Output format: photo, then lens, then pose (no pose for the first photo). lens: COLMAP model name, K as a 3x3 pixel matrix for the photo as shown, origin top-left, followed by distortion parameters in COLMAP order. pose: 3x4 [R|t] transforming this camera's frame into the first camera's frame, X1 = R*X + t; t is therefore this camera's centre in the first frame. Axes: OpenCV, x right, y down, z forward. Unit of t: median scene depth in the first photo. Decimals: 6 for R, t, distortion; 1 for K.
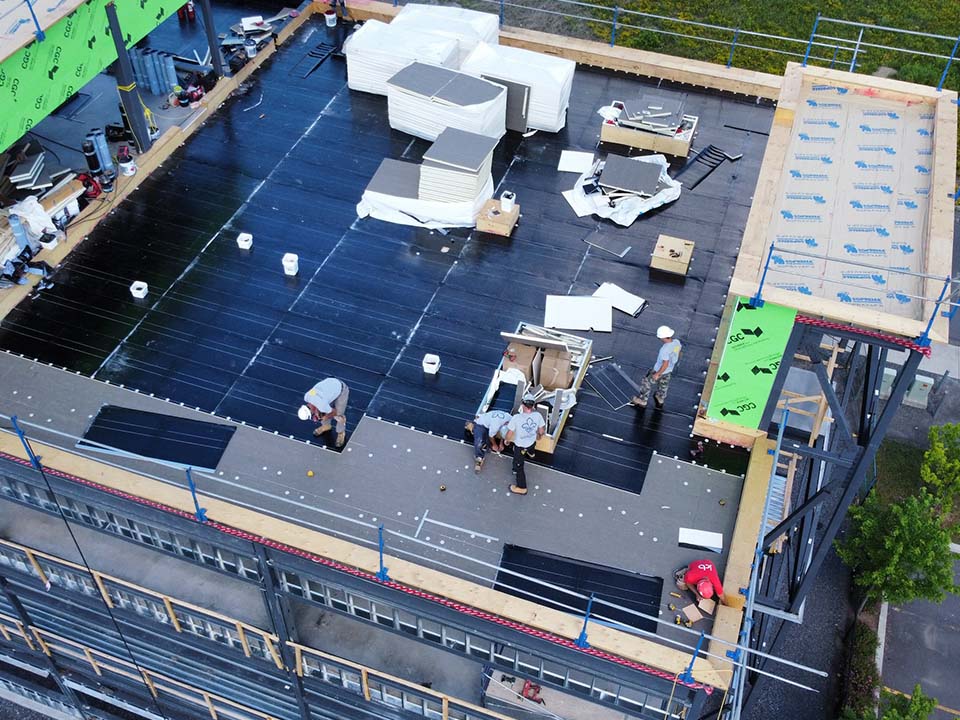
lens RADIAL K [[972.3, 0, 480.0], [0, 972.3, 360.0], [0, 0, 1]] dist [-0.000128, -0.004296]
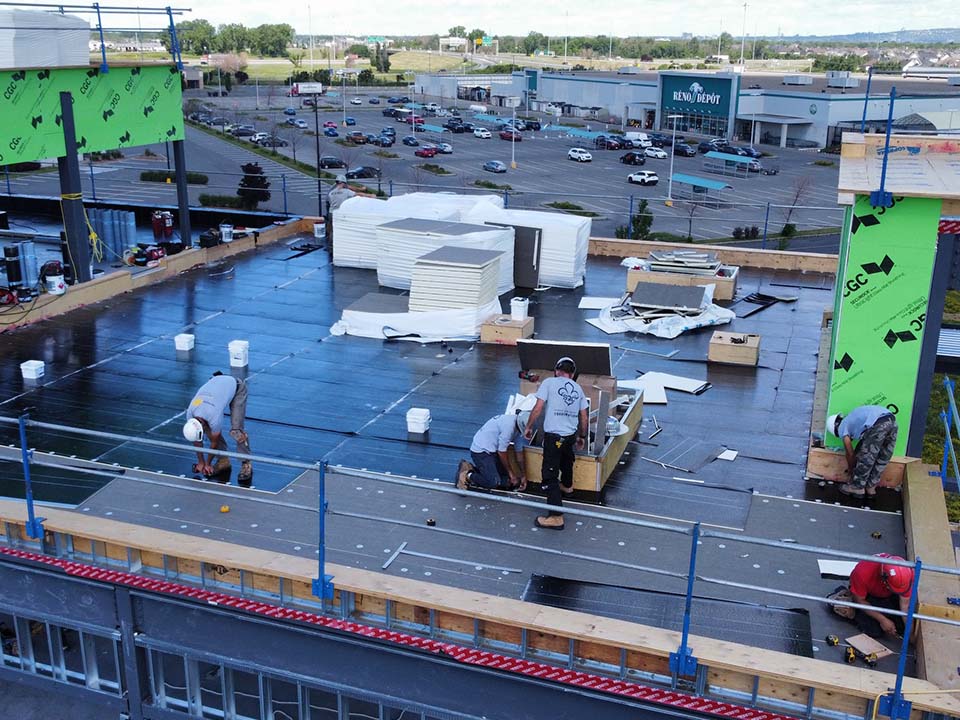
lens RADIAL K [[1011.2, 0, 480.0], [0, 1011.2, 360.0], [0, 0, 1]] dist [-0.003022, -0.019812]
pose [[0.999983, -0.005852, 0.000288, -0.004506], [0.005294, 0.881279, -0.472567, 0.276104], [0.002511, 0.472560, 0.881295, 0.292338]]
